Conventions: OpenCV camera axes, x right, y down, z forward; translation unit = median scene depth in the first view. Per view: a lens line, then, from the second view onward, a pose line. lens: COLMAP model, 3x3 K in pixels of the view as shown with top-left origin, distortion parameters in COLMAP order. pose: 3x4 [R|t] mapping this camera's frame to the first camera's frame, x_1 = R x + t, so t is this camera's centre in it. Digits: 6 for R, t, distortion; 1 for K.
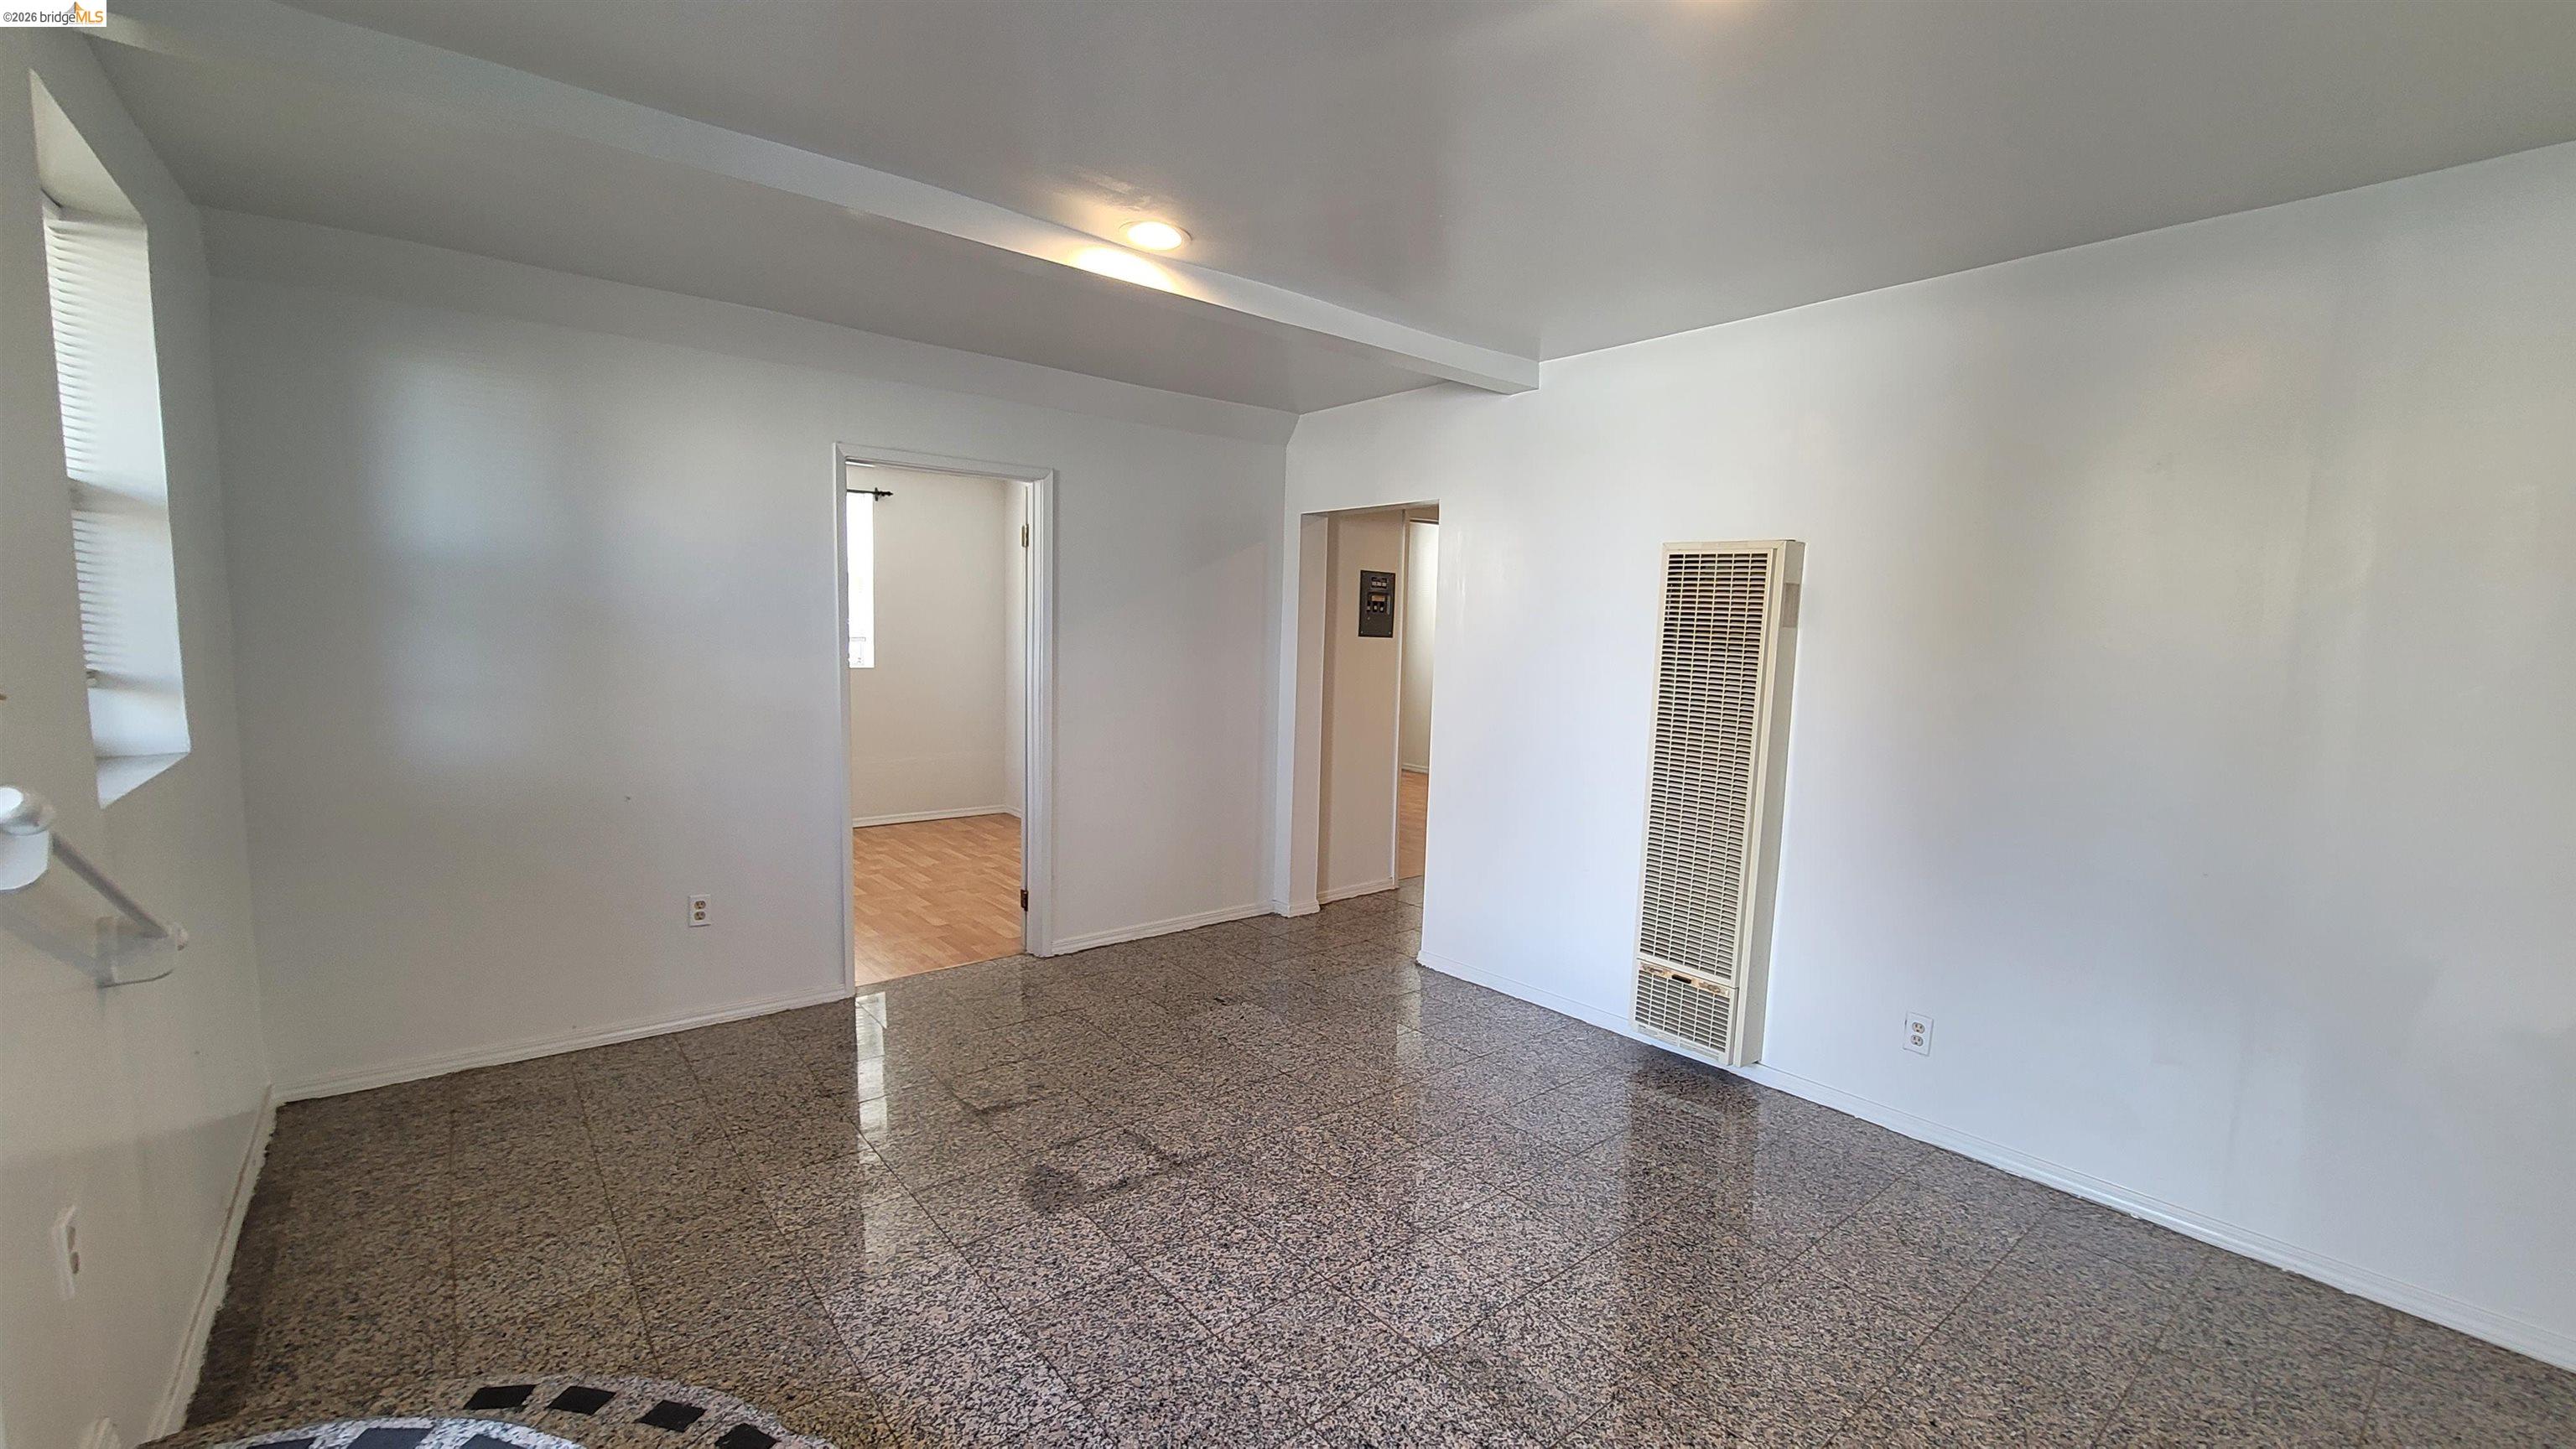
lens RADIAL K [[1053.9, 0, 1291.8], [0, 1053.9, 725.9], [0, 0, 1]] dist [-0.002153, 0.001229]
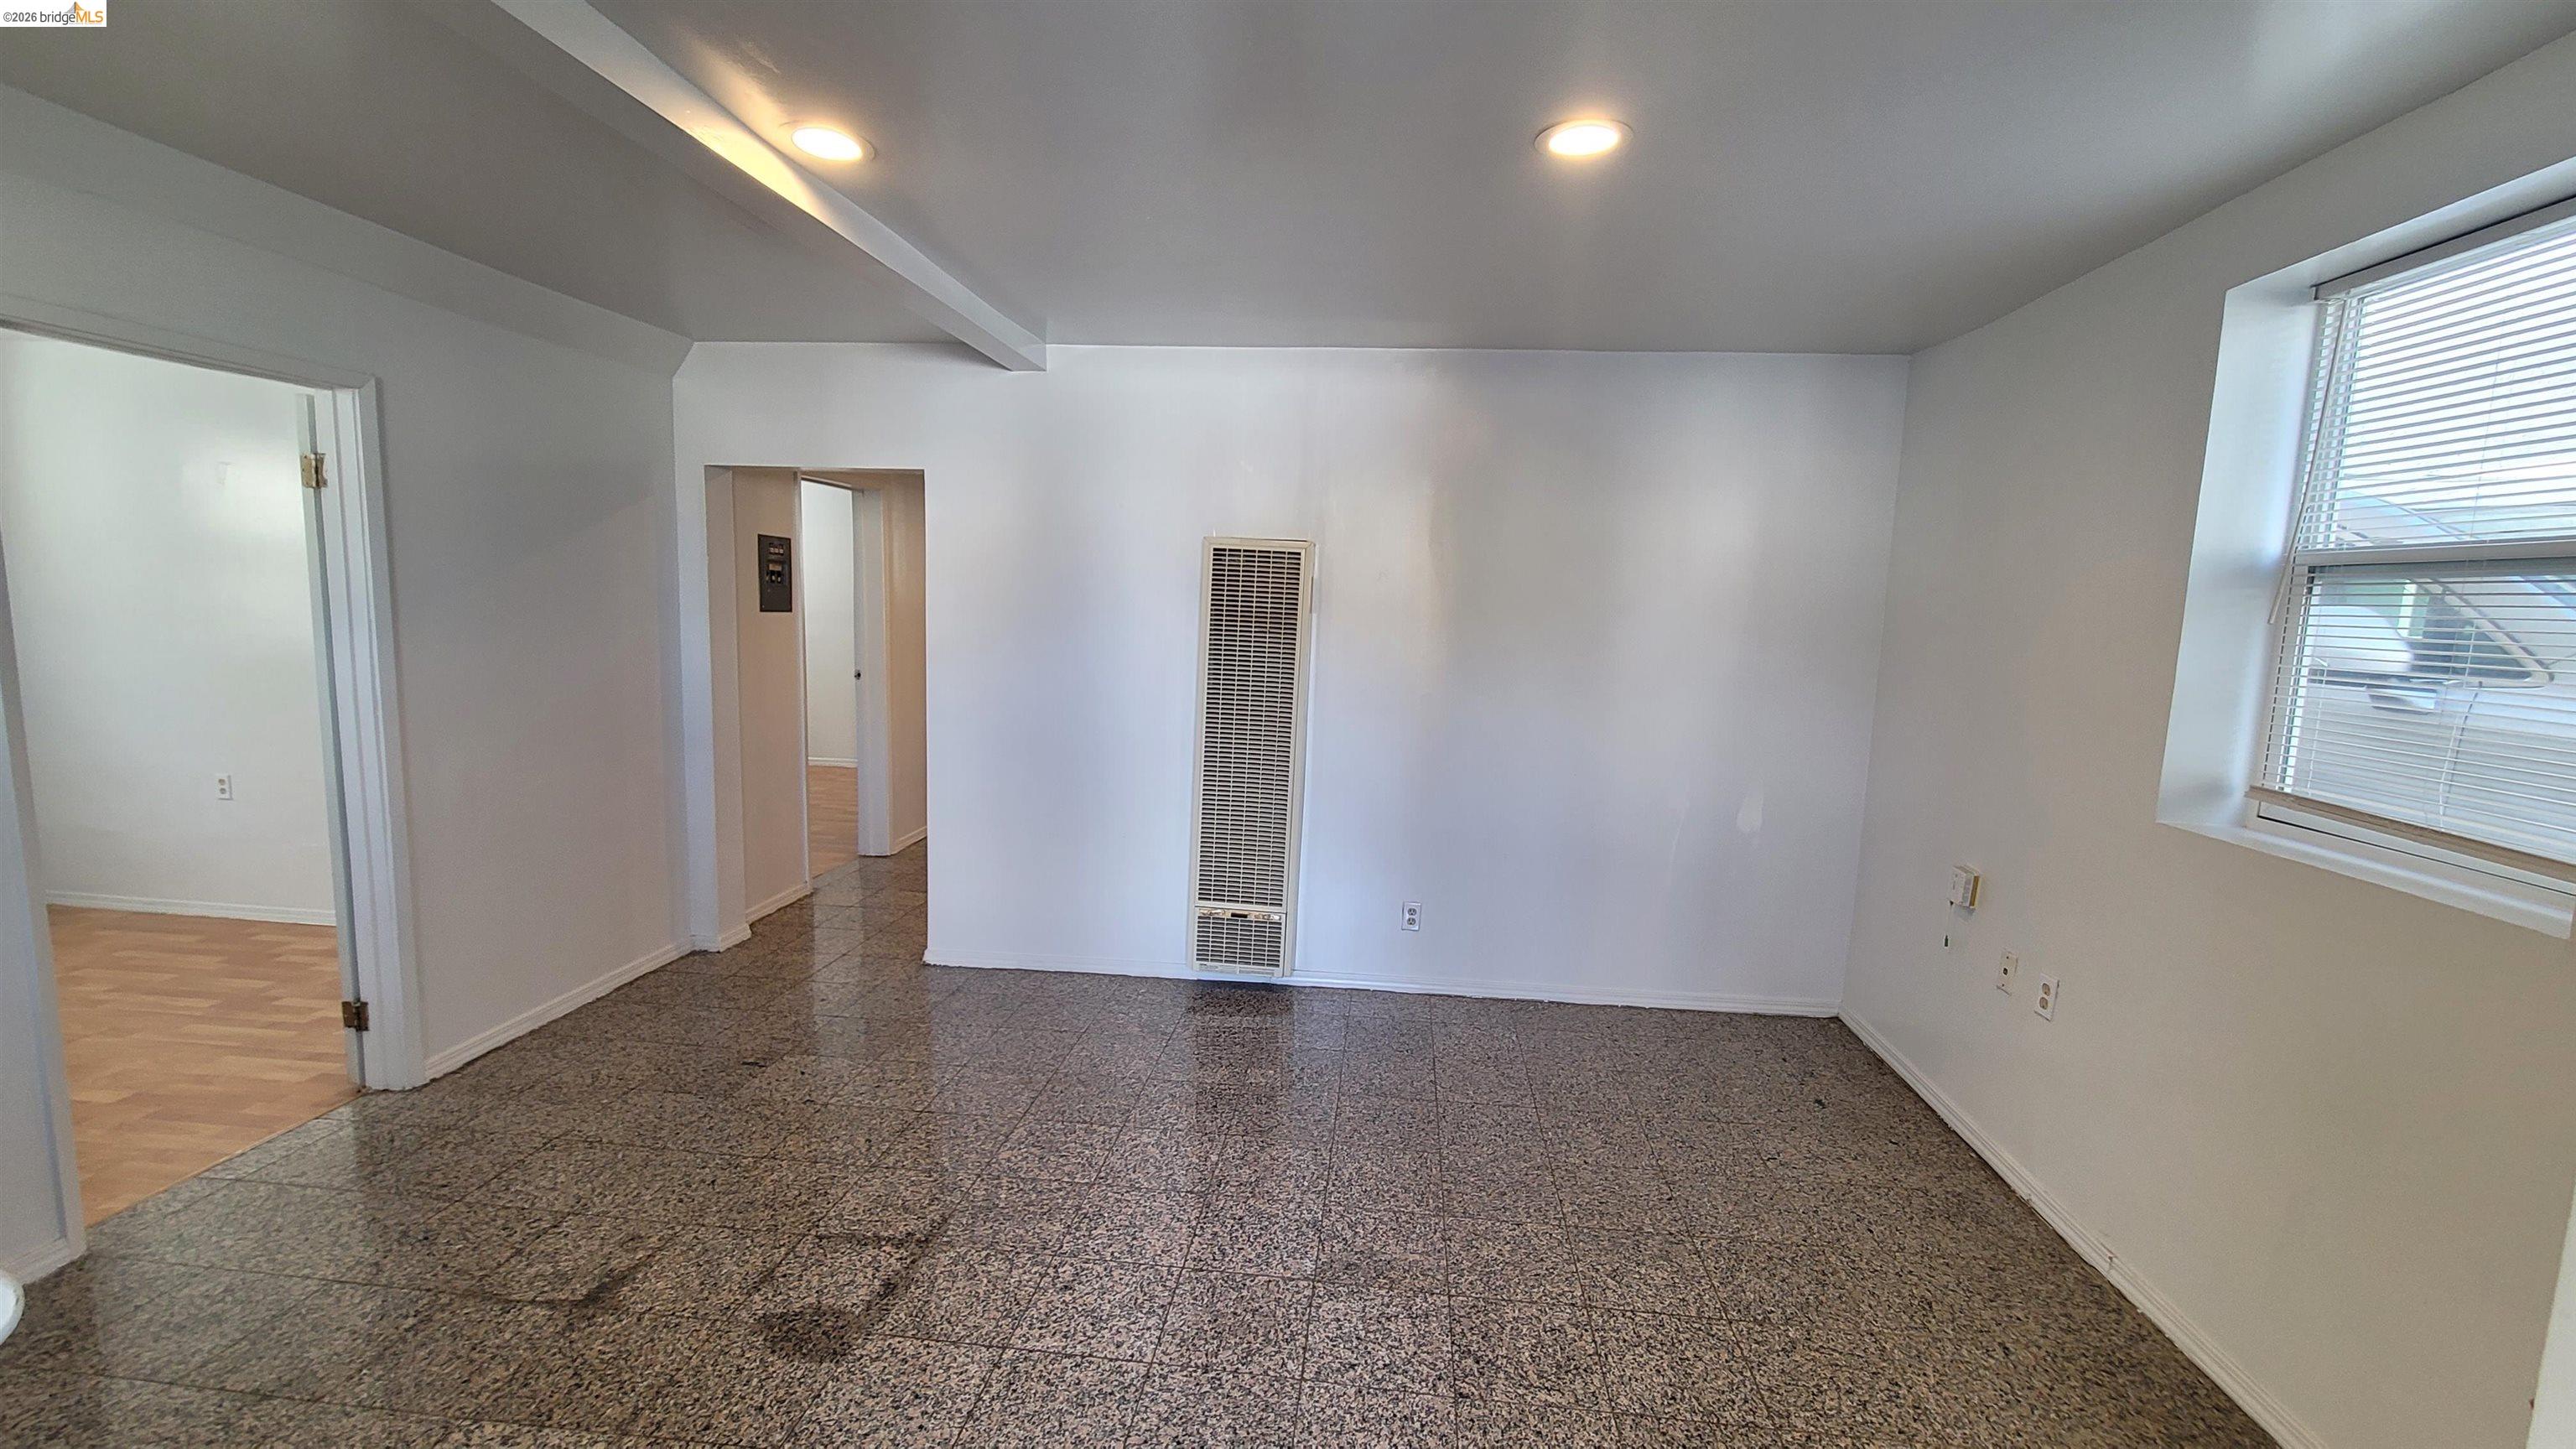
lens RADIAL K [[1053.9, 0, 1294.8], [0, 1053.9, 723.4], [0, 0, 1]] dist [-0.002153, 0.001229]
pose [[0.705470, -0.085059, 0.703617, -0.386758], [0.053097, 0.996325, 0.067208, -0.046027], [-0.706748, -0.010053, 0.707394, 0.136224]]
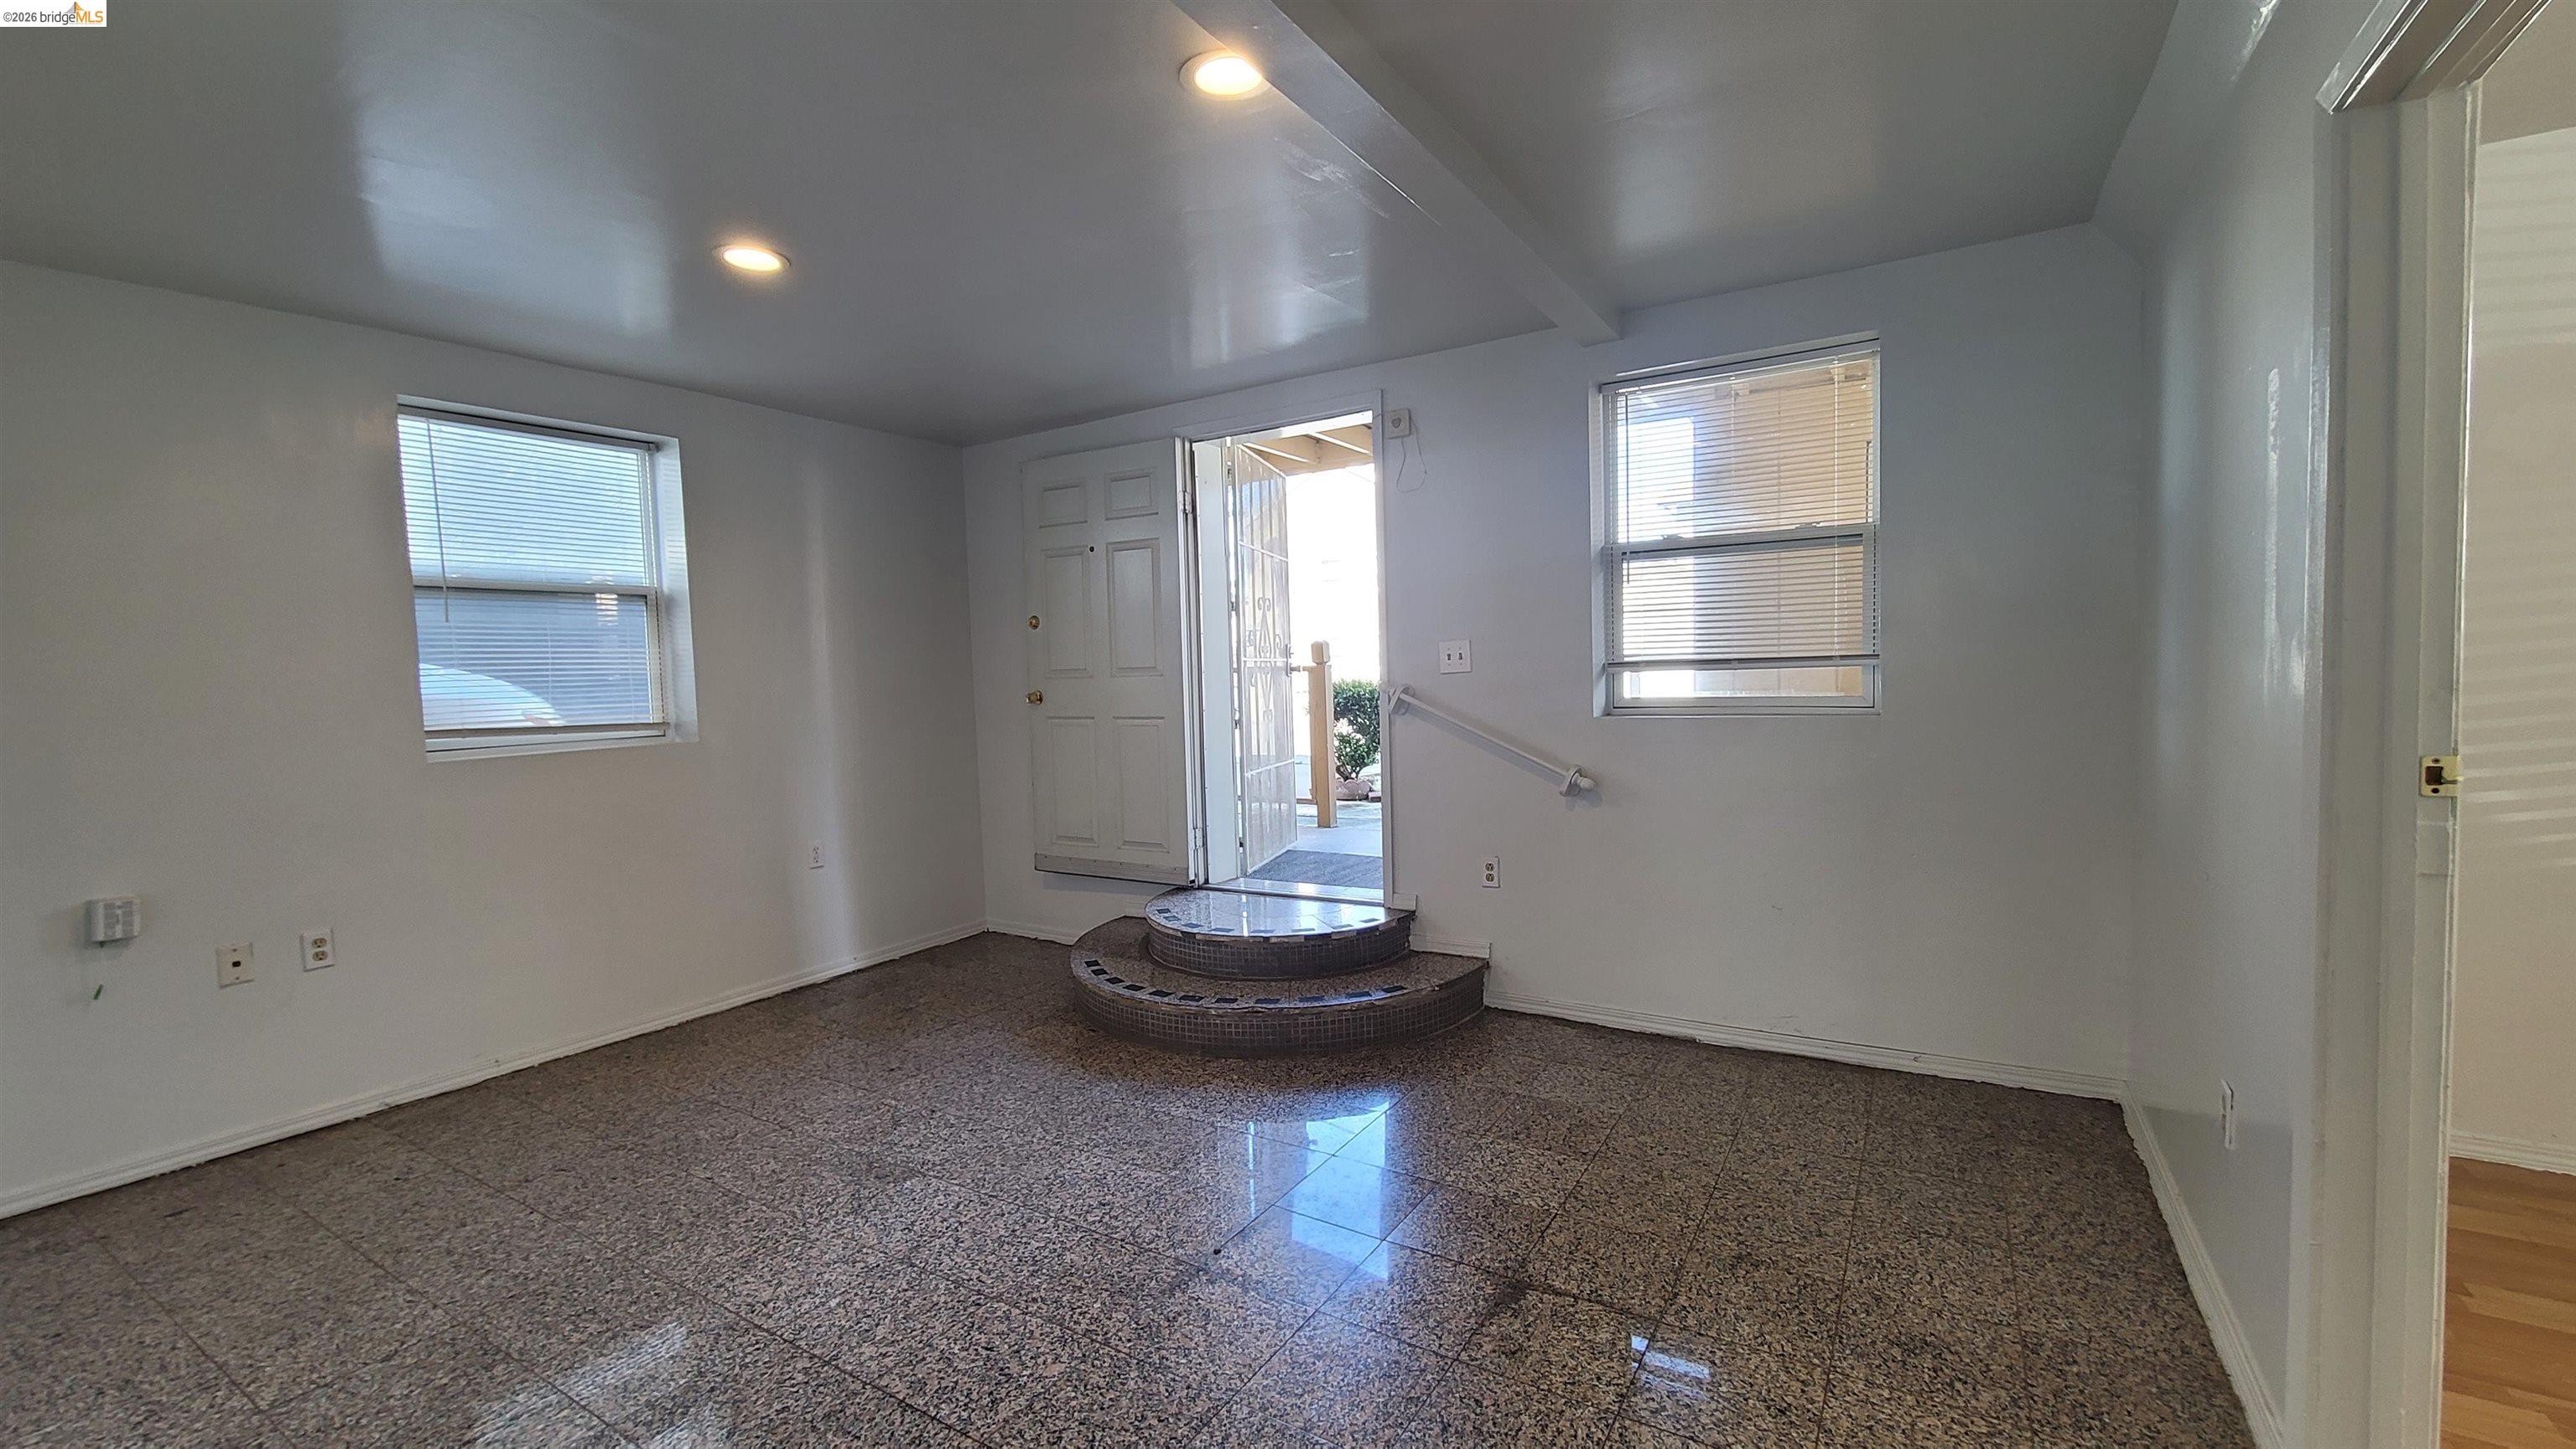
lens RADIAL K [[1053.9, 0, 1289.5], [0, 1053.9, 735.7], [0, 0, 1]] dist [-0.002153, 0.001229]
pose [[-0.945301, 0.027912, -0.325003, 0.064411], [-0.021528, 0.988822, 0.147538, -0.090702], [0.325488, 0.146464, -0.934134, 1.409003]]
